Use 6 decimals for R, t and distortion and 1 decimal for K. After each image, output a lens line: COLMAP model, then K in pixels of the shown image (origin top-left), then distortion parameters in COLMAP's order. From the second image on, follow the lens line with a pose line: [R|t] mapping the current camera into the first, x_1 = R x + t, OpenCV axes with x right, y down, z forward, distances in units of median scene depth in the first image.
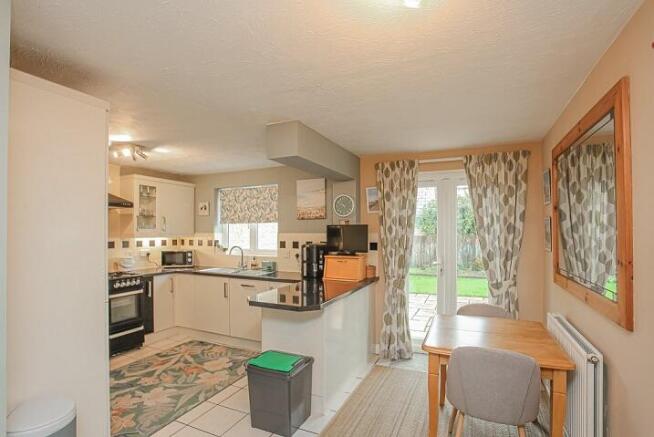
lens RADIAL K [[313.9, 0, 327.0], [0, 313.9, 218.5], [0, 0, 1]] dist [-0.070285, 0.031065]
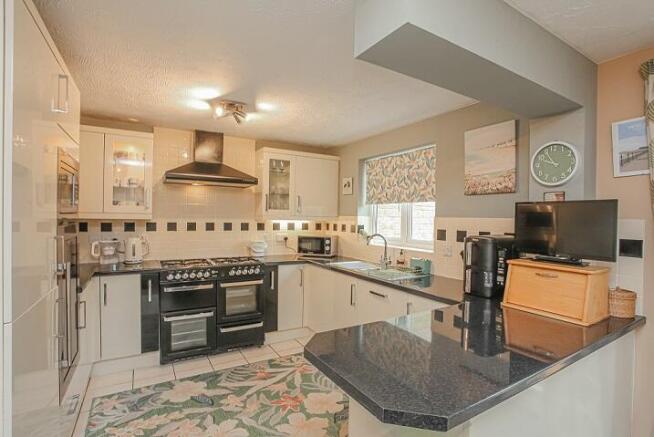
lens RADIAL K [[313.9, 0, 327.0], [0, 313.9, 218.5], [0, 0, 1]] dist [-0.070285, 0.031065]
pose [[0.819579, 0.020122, -0.572613, 0.033233], [0.004117, 0.999151, 0.041002, 0.023393], [0.572952, -0.035962, 0.818800, 0.357379]]
